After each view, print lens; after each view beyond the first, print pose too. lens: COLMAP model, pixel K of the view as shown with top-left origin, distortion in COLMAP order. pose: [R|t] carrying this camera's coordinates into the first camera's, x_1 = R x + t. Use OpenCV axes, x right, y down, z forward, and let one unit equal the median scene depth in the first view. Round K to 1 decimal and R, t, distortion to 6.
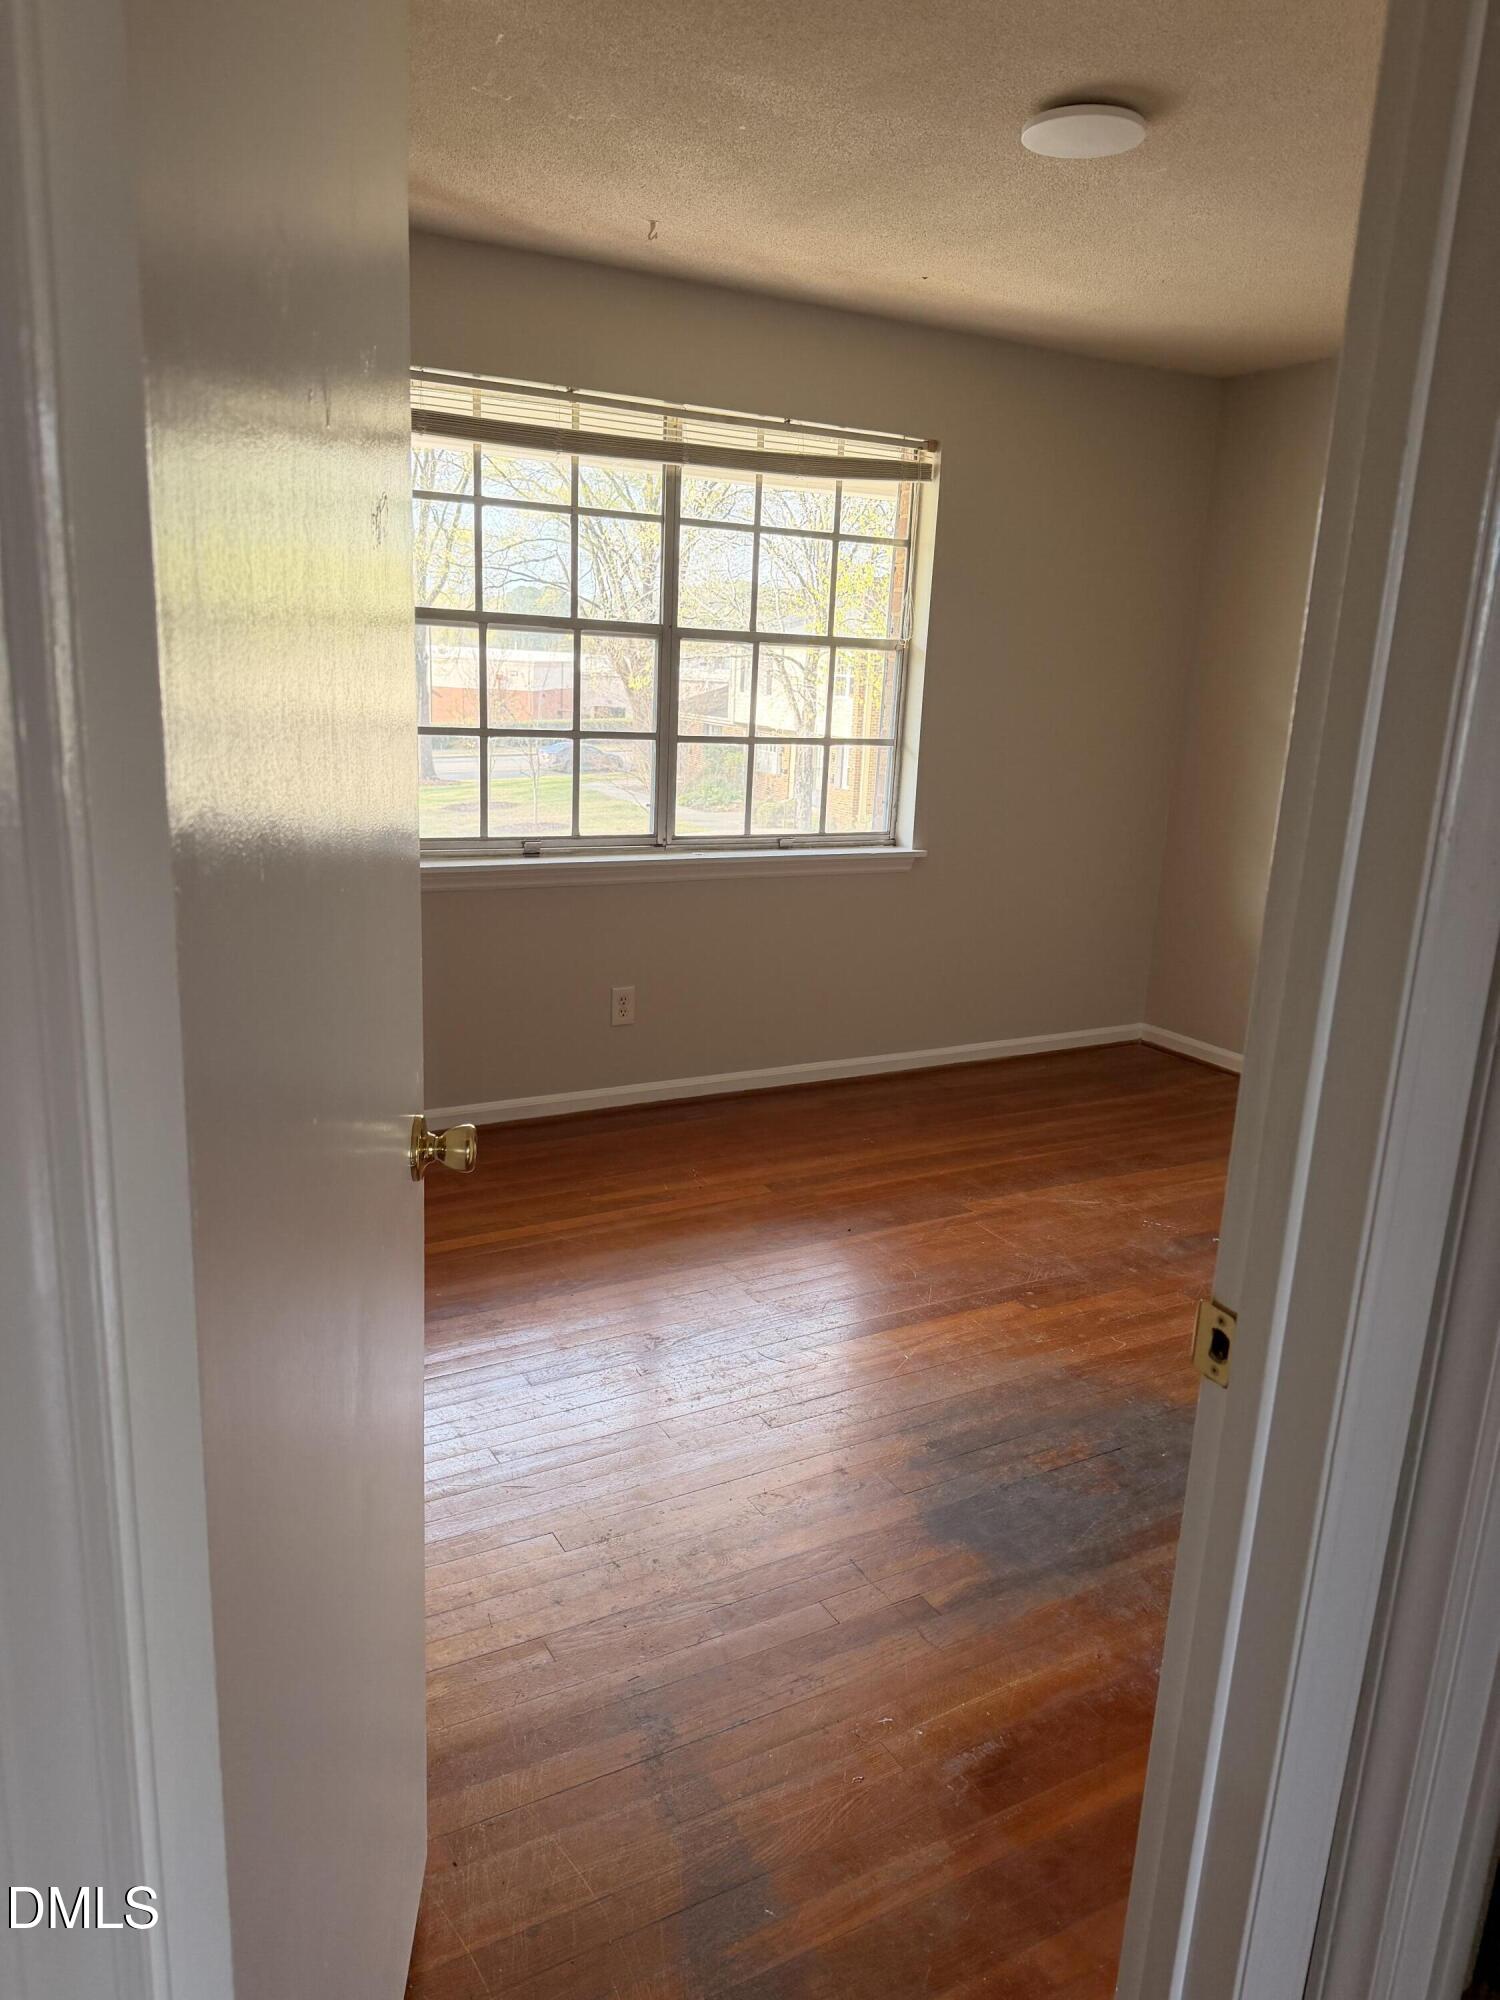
lens RADIAL K [[1438.0, 0, 742.5], [0, 1438.0, 1012.3], [0, 0, 1]] dist [0.135906, -0.264988]
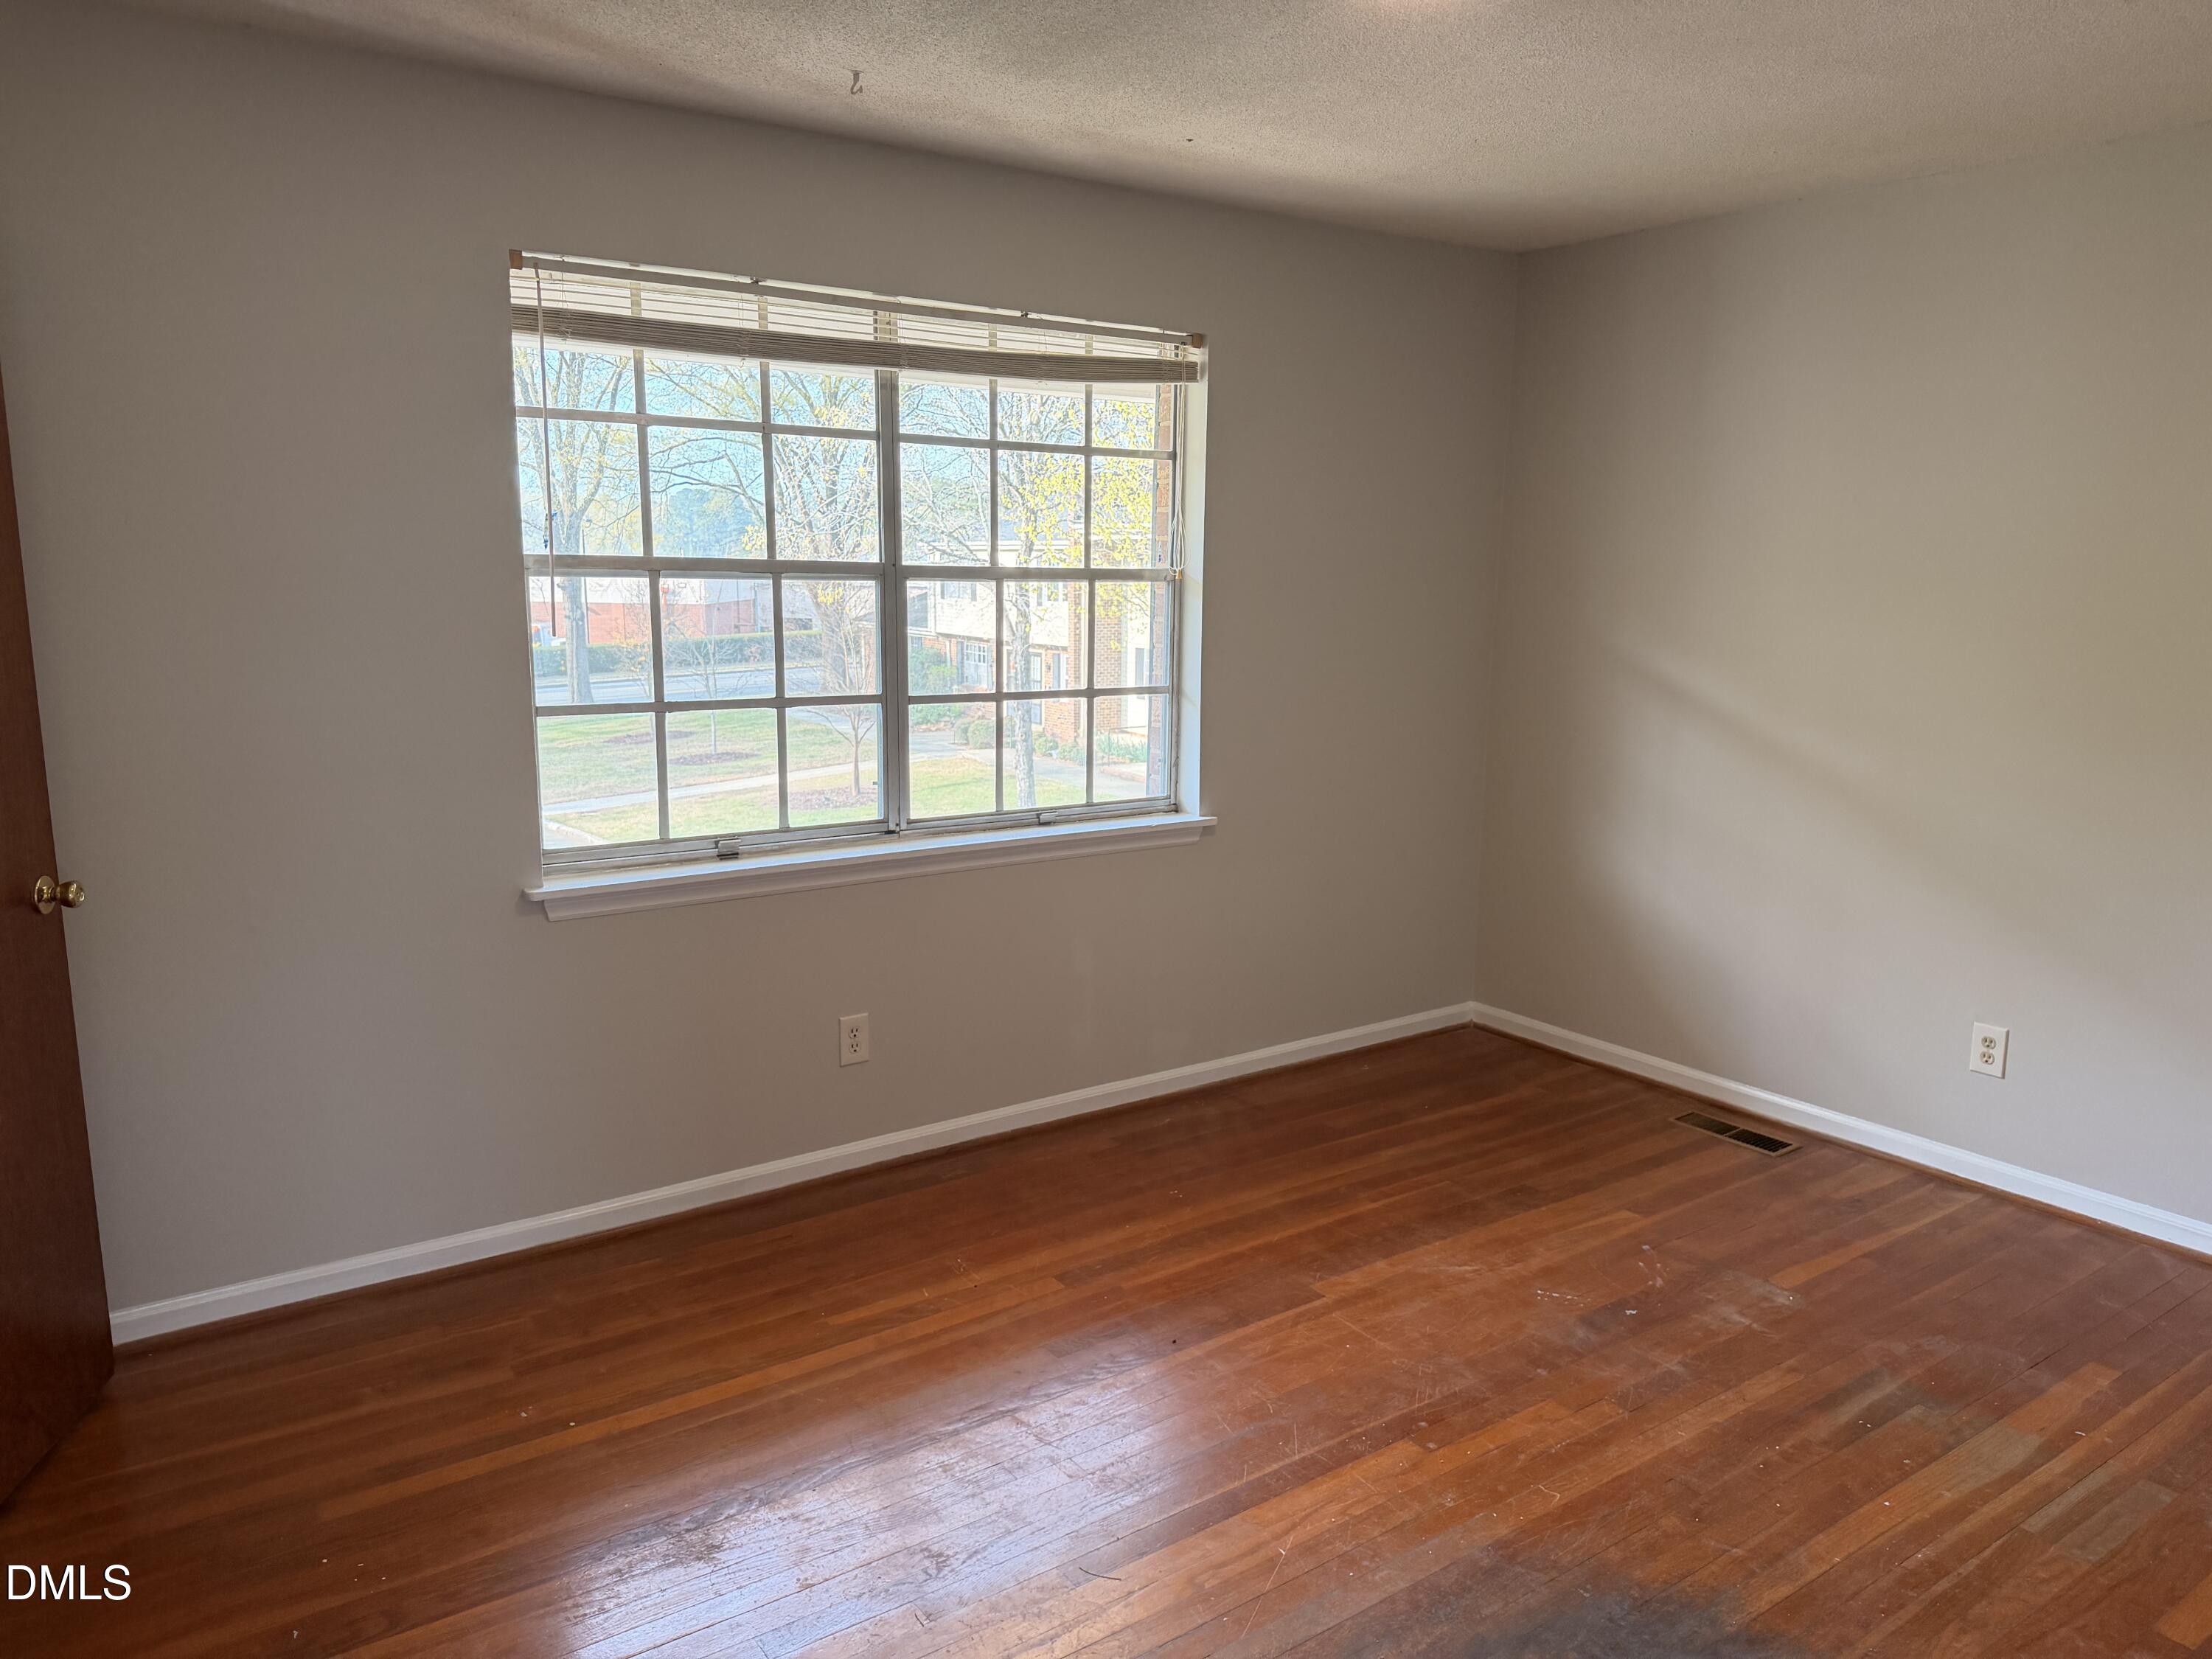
lens RADIAL K [[1590.4, 0, 1112.6], [0, 1590.4, 833.6], [0, 0, 1]] dist [0.135906, -0.264988]
pose [[0.993754, -0.049632, 0.099953, -0.025663], [0.056319, 0.996280, -0.065232, -0.053942], [-0.096343, 0.070453, 0.992852, 0.120490]]
